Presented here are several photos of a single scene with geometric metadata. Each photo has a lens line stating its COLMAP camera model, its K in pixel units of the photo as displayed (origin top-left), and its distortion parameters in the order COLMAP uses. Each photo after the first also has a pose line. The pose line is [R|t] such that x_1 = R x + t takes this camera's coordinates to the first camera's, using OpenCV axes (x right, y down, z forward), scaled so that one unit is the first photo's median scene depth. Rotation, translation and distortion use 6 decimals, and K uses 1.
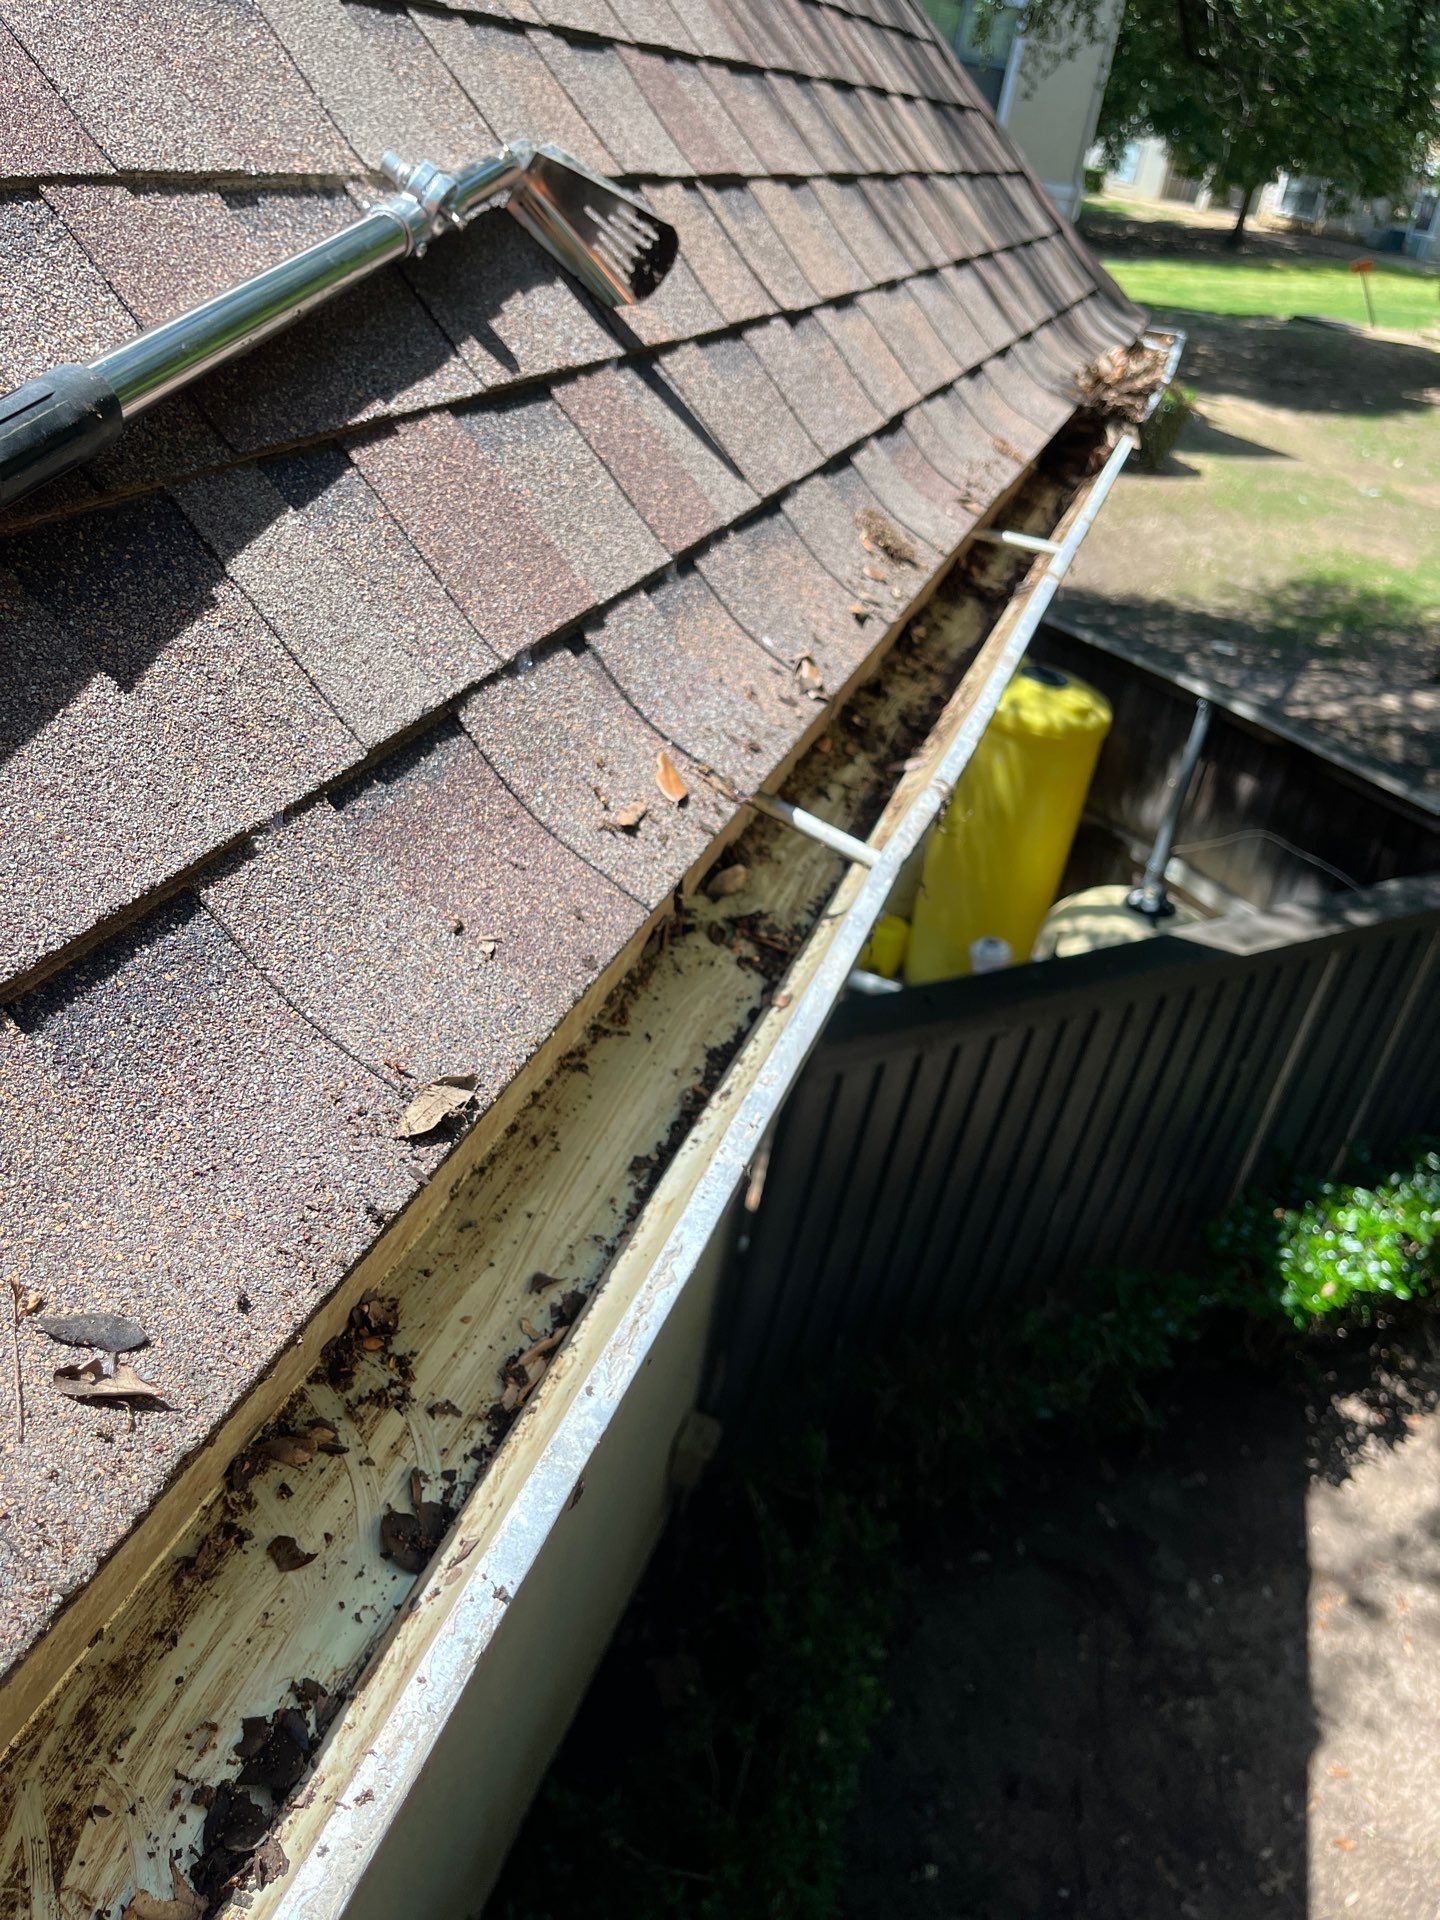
lens RADIAL K [[1446.5, 0, 669.2], [0, 1446.5, 924.5], [0, 0, 1]] dist [0.041136, -0.036880]
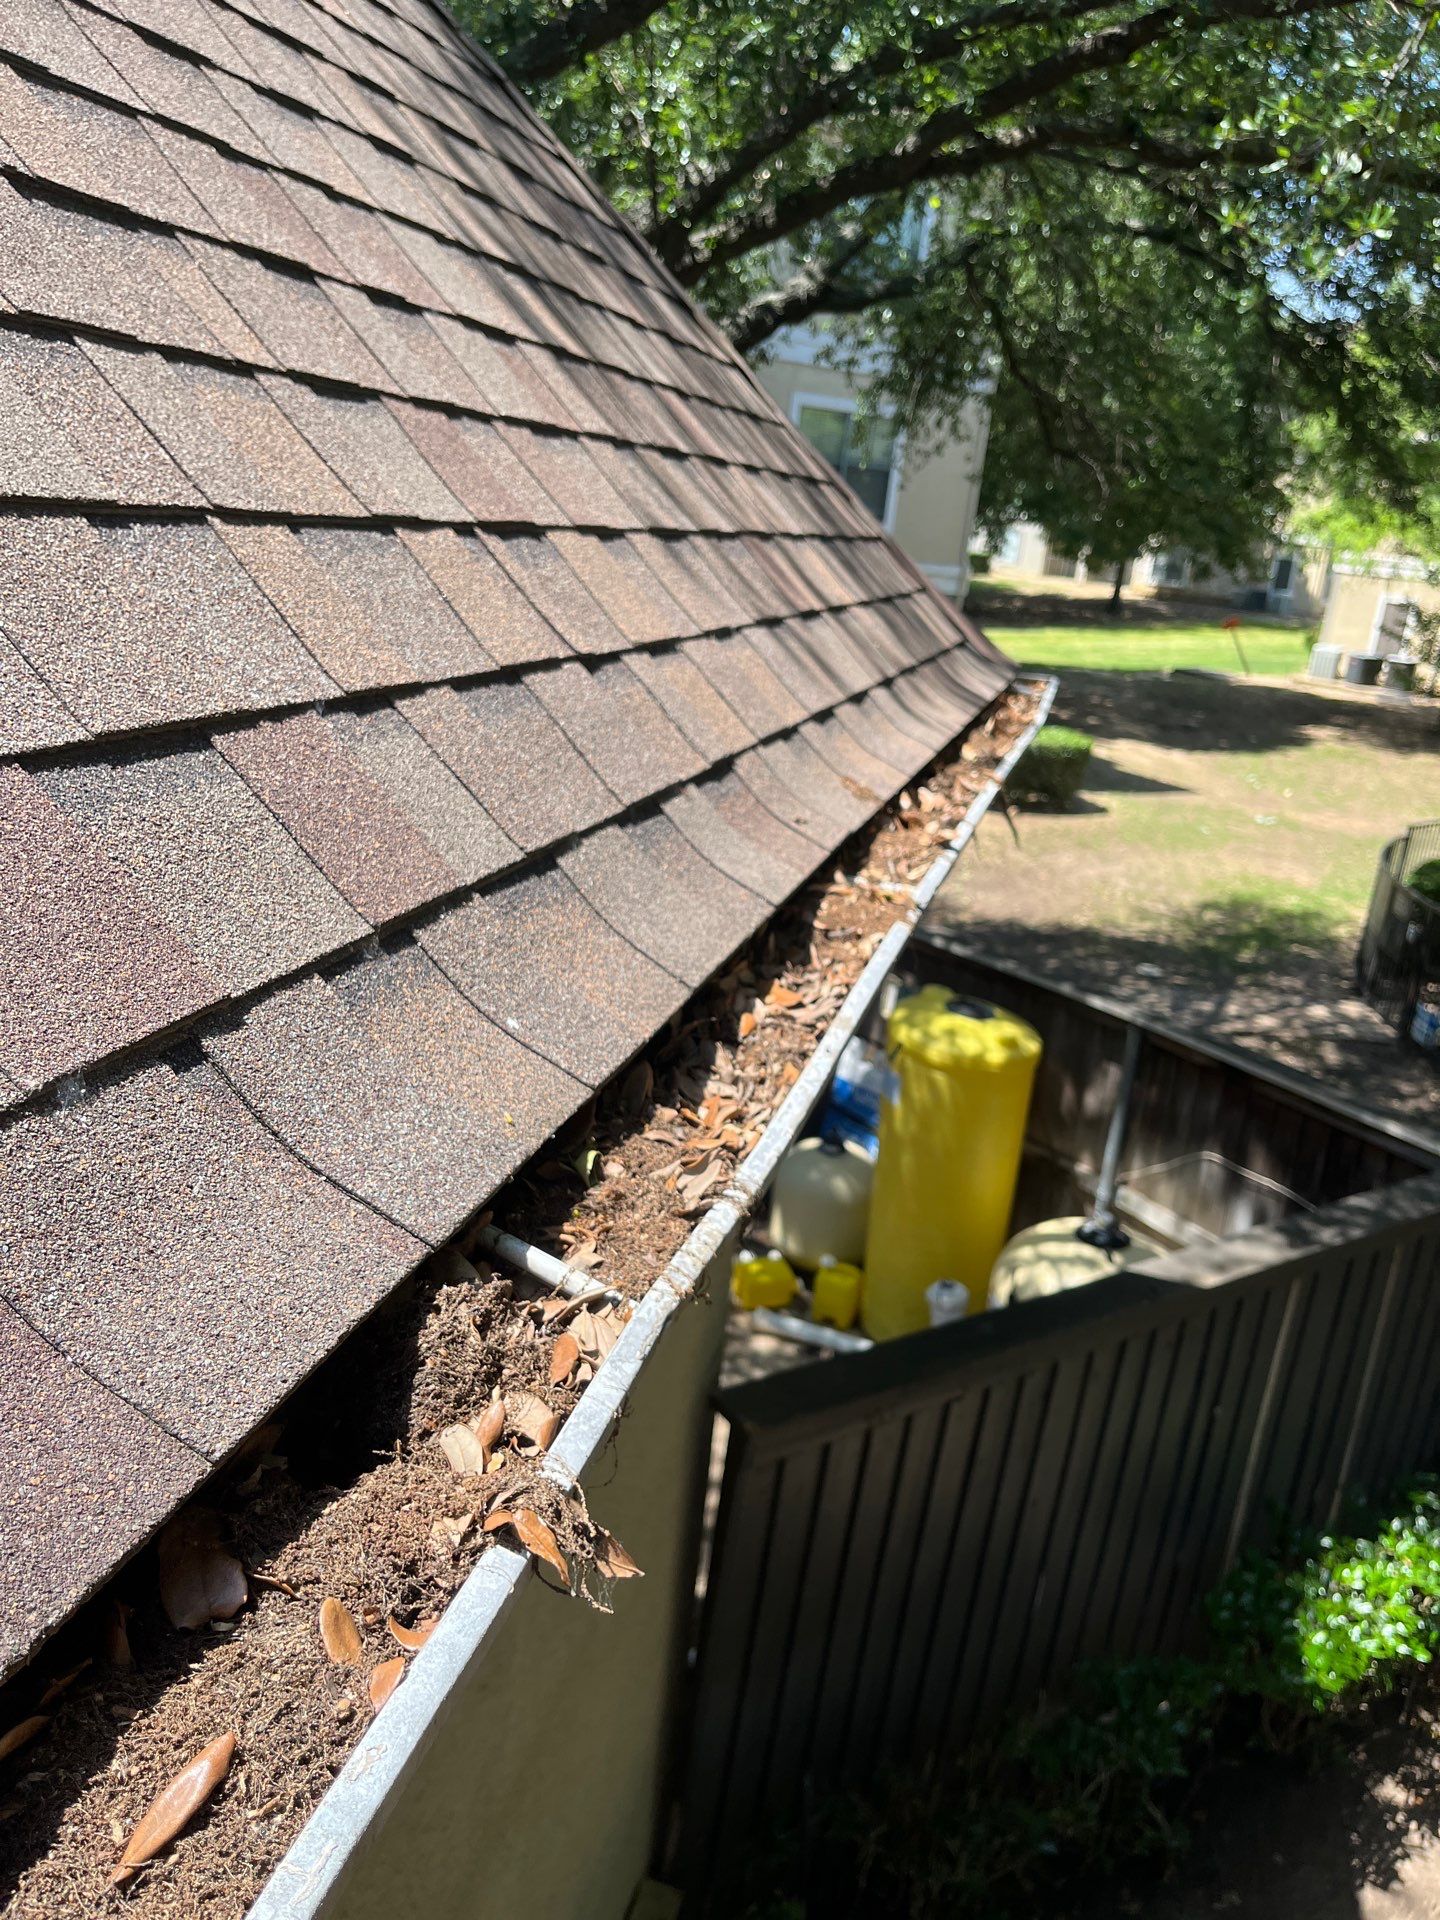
lens RADIAL K [[1444.7, 0, 693.8], [0, 1444.7, 970.0], [0, 0, 1]] dist [0.069498, -0.087791]
pose [[0.997143, -0.053614, 0.053218, 0.076023], [0.063373, 0.977123, -0.203016, -0.033361], [-0.041116, 0.205808, 0.977728, 0.124942]]
